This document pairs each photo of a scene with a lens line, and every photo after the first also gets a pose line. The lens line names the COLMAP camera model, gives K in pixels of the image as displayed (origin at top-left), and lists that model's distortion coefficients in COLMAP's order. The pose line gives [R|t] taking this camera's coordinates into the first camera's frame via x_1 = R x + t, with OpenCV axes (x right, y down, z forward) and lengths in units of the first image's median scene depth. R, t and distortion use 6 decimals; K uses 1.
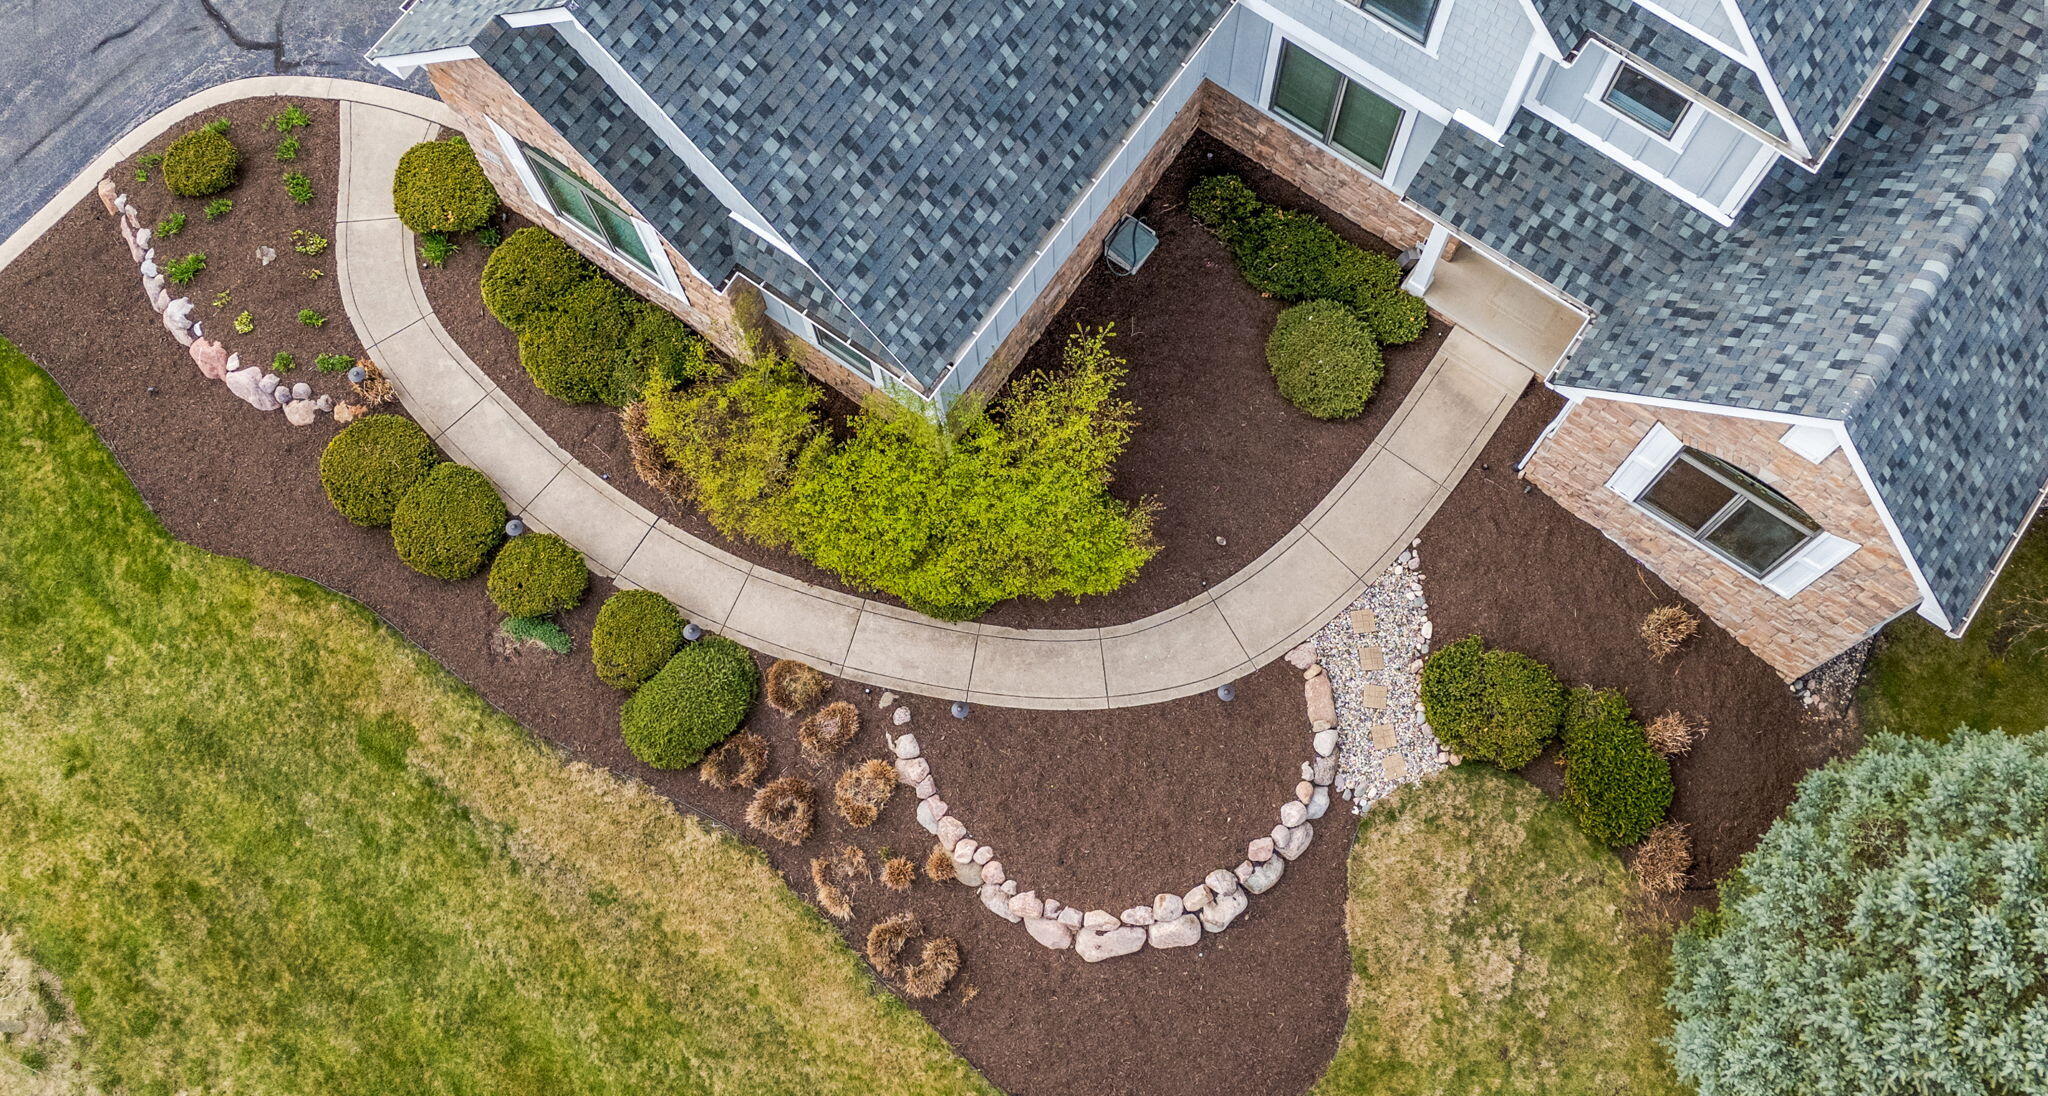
lens RADIAL K [[1775.5, 0, 1102.1], [0, 1775.5, 579.3], [0, 0, 1]] dist [0.061436, -0.033027]
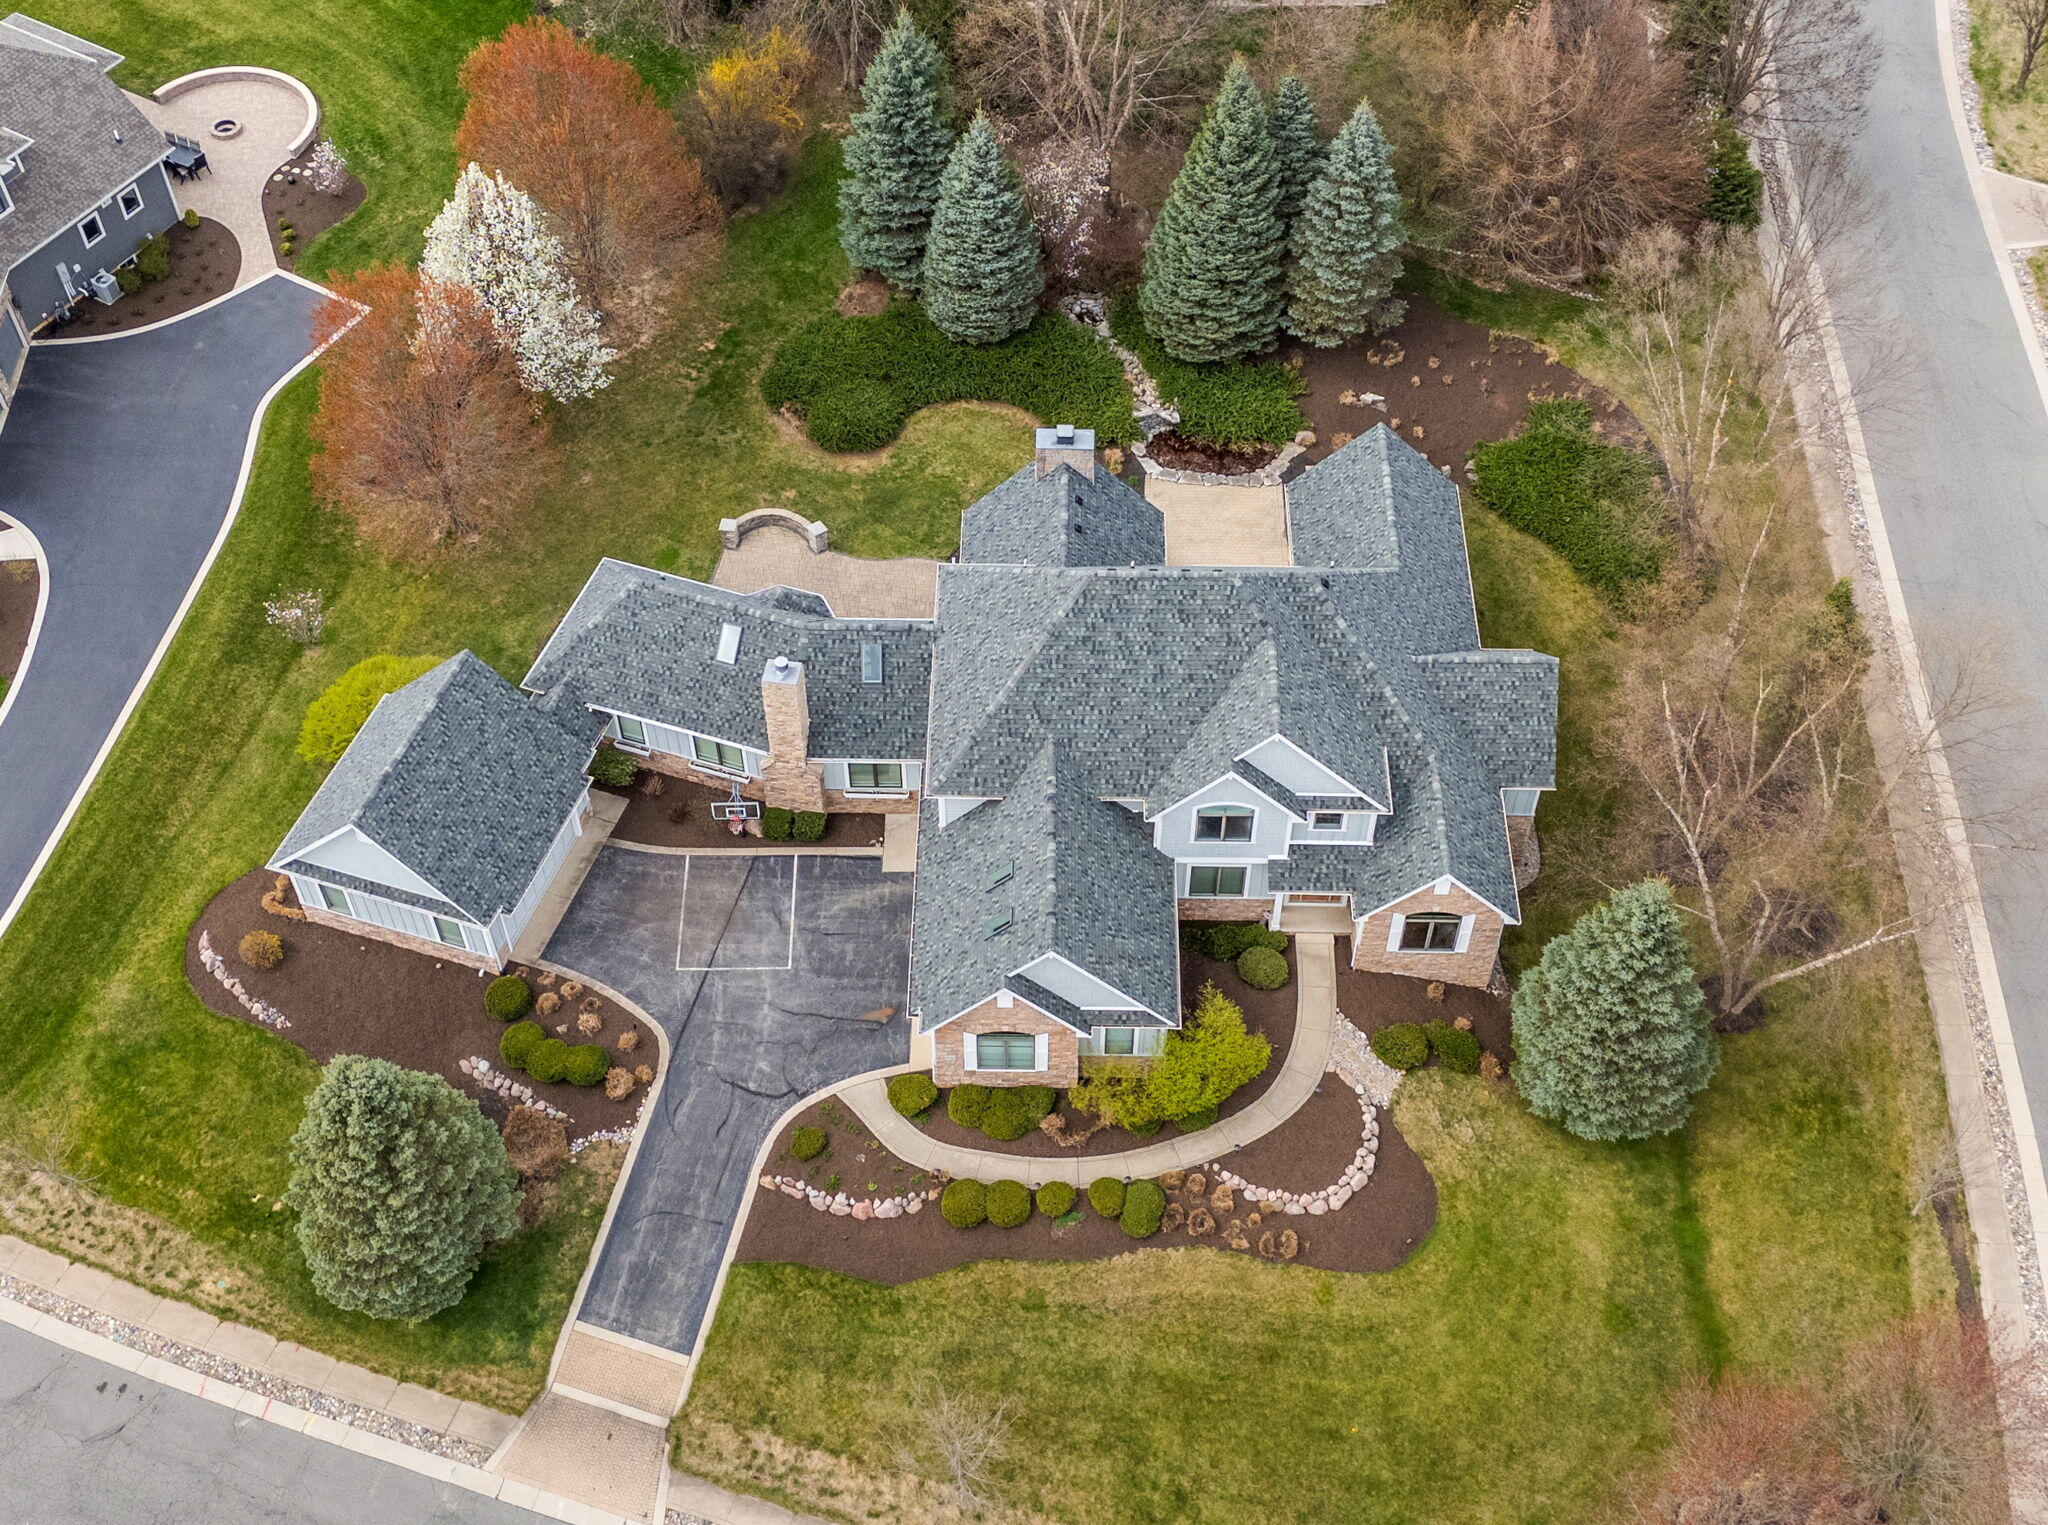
lens RADIAL K [[2282.2, 0, 1049.6], [0, 2282.2, 711.6], [0, 0, 1]] dist [0.067101, 0.000000]
pose [[0.826696, -0.431494, 0.361091, -1.156536], [0.539704, 0.789541, -0.292138, 0.374639], [-0.159040, 0.436391, 0.885590, -1.987047]]
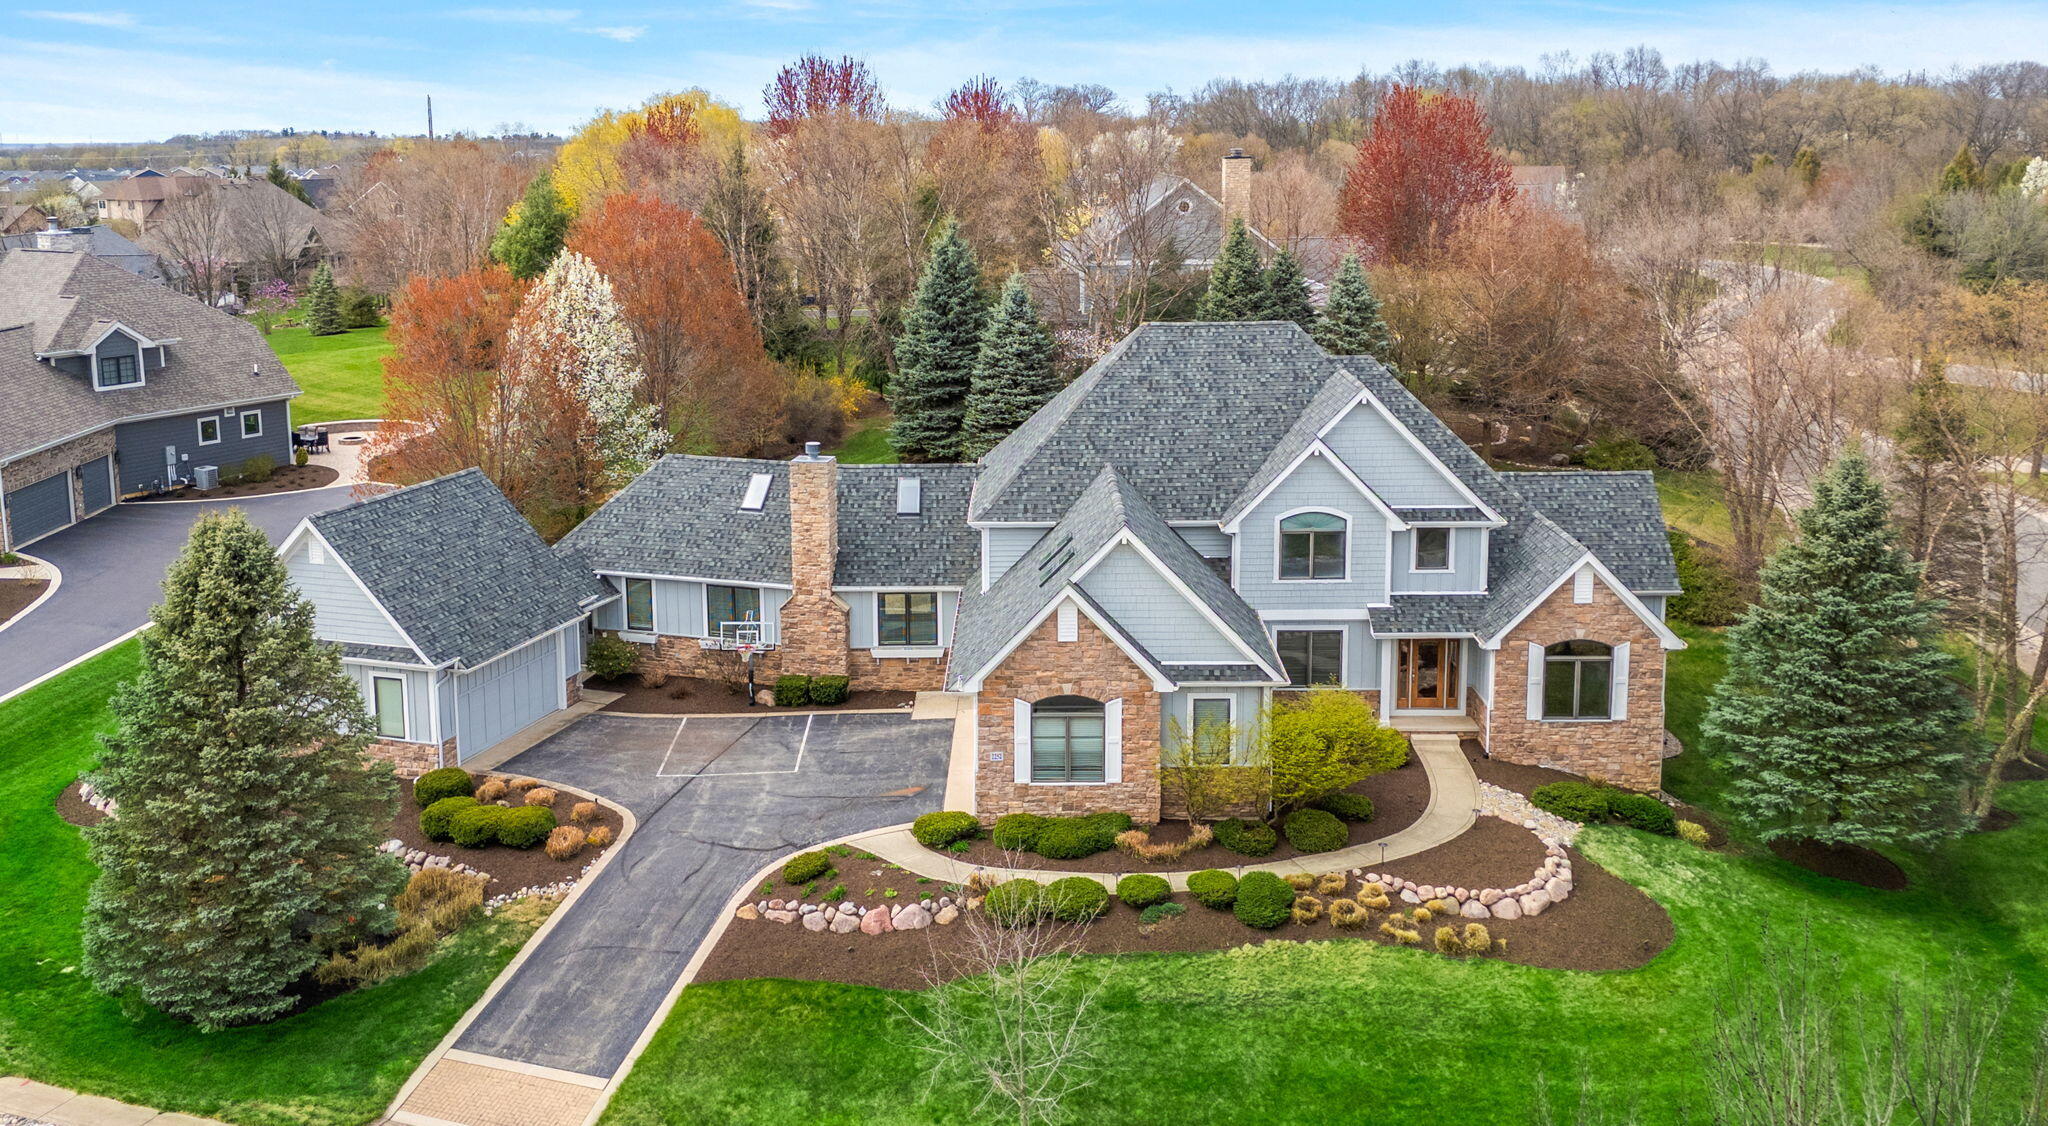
lens RADIAL K [[1788.0, 0, 1019.3], [0, 1788.0, 392.7], [0, 0, 1]] dist [0.051549, -0.013238]
pose [[0.828273, -0.097518, 0.551774, -1.340002], [0.541075, 0.395096, -0.742386, 1.040134], [-0.145607, 0.913449, 0.380012, -0.071260]]
